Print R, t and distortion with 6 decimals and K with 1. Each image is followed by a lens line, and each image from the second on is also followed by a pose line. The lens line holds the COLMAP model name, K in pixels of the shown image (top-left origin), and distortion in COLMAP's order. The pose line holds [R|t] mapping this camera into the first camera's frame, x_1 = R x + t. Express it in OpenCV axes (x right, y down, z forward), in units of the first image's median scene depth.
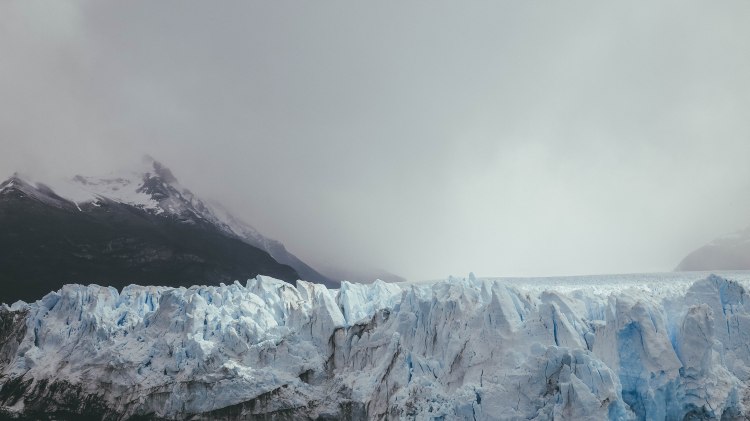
lens RADIAL K [[582.2, 0, 390.1], [0, 582.2, 210.3], [0, 0, 1]] dist [-0.005415, 0.002056]
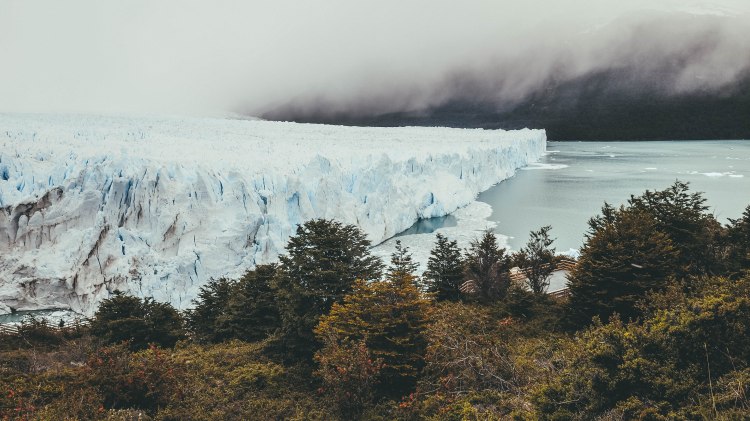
lens RADIAL K [[582.2, 0, 376.3], [0, 582.2, 200.9], [0, 0, 1]] dist [-0.005415, 0.002056]
pose [[0.620617, -0.086037, 0.779380, -0.460031], [-0.130027, 0.968908, 0.210499, -0.093178], [-0.773258, -0.231980, 0.590134, -0.030781]]
